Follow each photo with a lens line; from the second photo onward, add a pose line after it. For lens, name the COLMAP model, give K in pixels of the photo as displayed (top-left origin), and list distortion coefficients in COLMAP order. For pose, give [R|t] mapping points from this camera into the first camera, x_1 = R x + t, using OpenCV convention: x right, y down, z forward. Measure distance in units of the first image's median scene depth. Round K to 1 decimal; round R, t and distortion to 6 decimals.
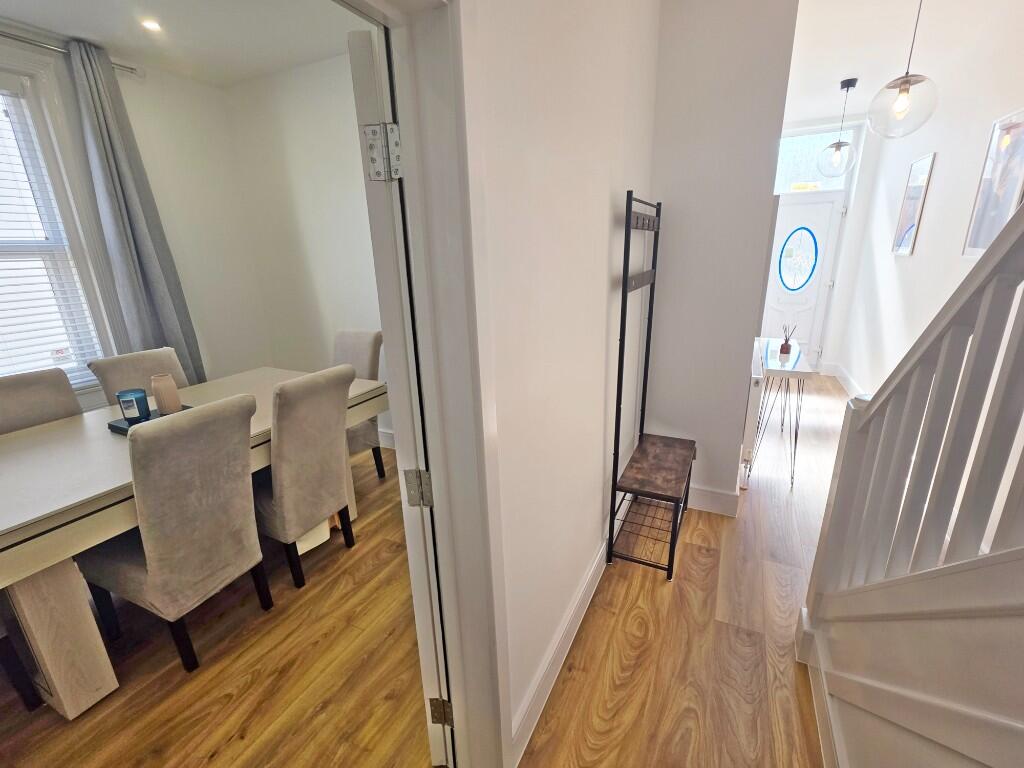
lens RADIAL K [[454.8, 0, 513.4], [0, 454.8, 392.6], [0, 0, 1]] dist [-0.001725, -0.000221]
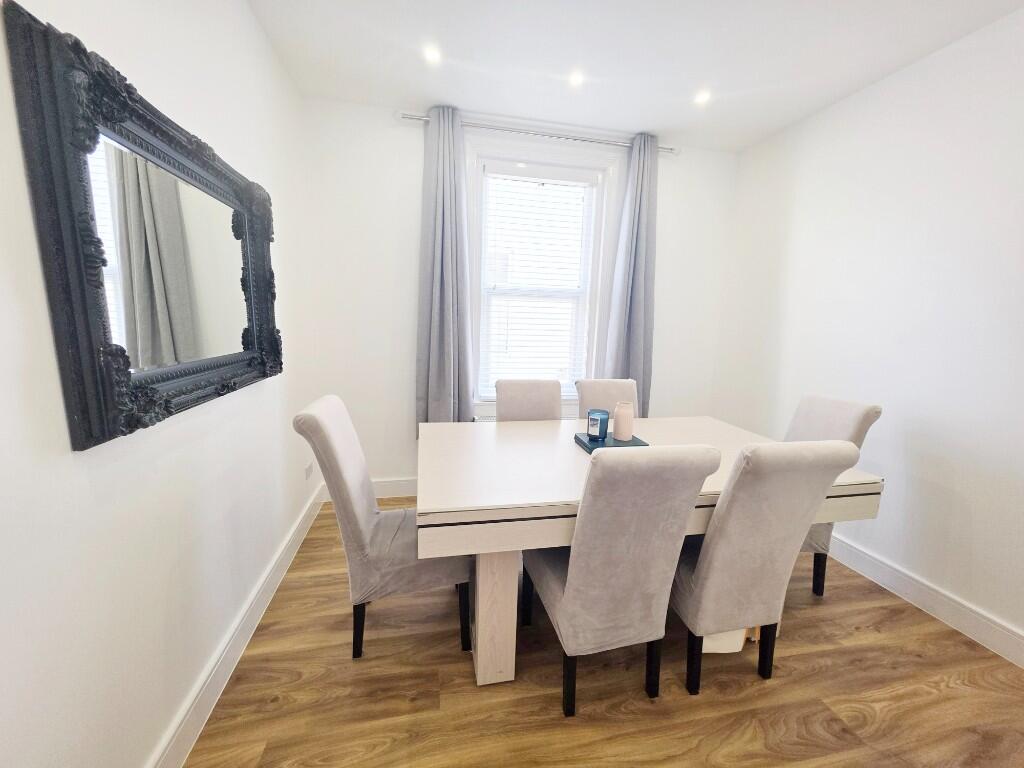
lens RADIAL K [[413.0, 0, 511.3], [0, 413.0, 393.9], [0, 0, 1]] dist [-0.000534, -0.000071]
pose [[0.605713, 0.187633, -0.773243, -0.212337], [-0.279111, 0.960152, 0.014348, 0.001645], [0.745123, 0.207130, 0.633947, 0.208132]]
